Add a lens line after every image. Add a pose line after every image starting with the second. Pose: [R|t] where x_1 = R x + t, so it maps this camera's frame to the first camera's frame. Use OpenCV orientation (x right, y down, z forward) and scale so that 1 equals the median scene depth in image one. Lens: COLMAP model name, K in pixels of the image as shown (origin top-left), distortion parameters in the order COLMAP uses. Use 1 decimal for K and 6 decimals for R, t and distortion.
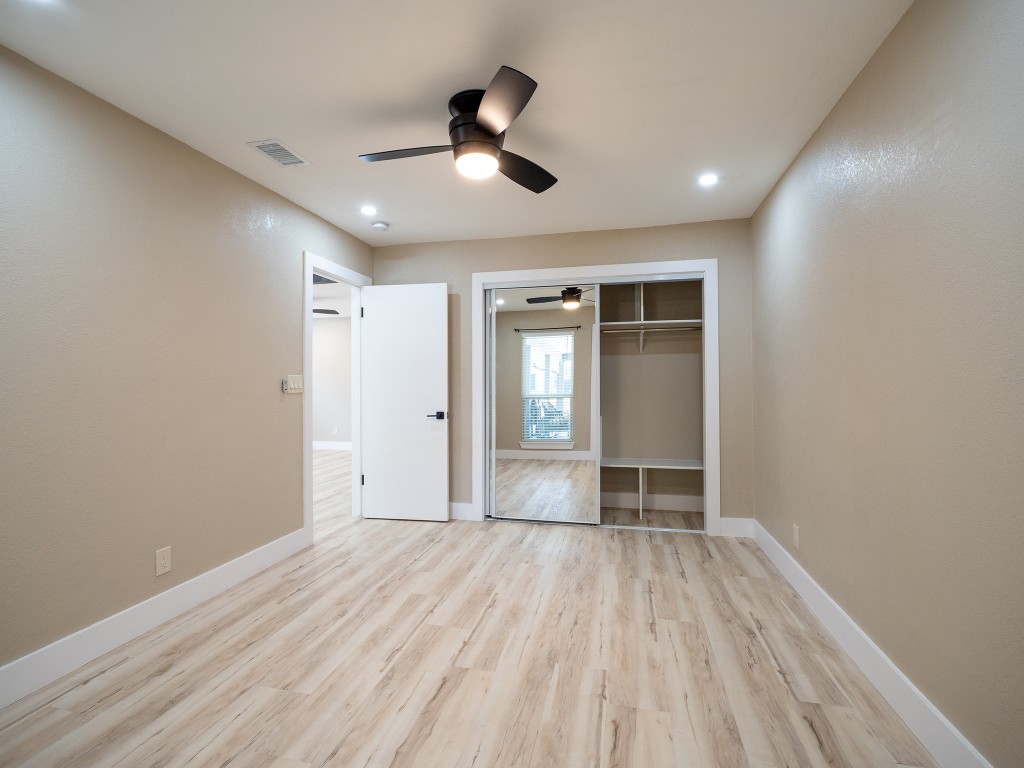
lens RADIAL K [[490.7, 0, 505.9], [0, 490.7, 381.2], [0, 0, 1]] dist [-0.011625, -0.000323]
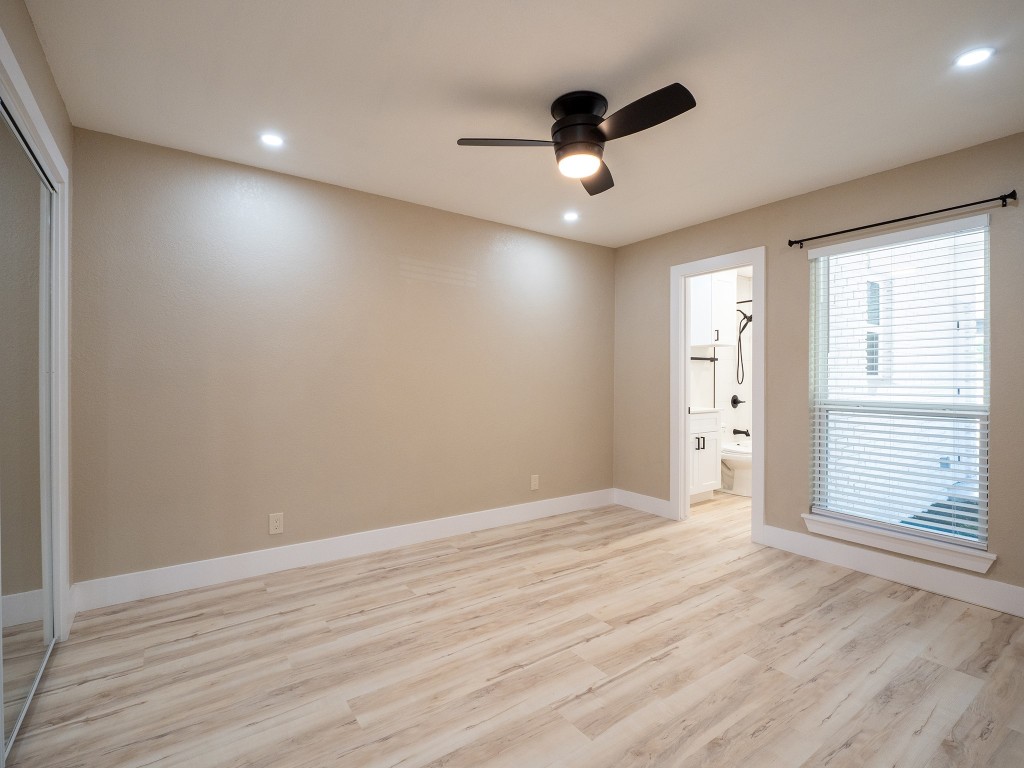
lens RADIAL K [[490.7, 0, 505.9], [0, 490.7, 381.2], [0, 0, 1]] dist [-0.011625, -0.000323]
pose [[-0.752700, -0.001128, 0.658363, -0.567224], [-0.004515, 0.999984, -0.003449, 0.009968], [-0.658348, -0.005569, -0.752693, 1.721393]]
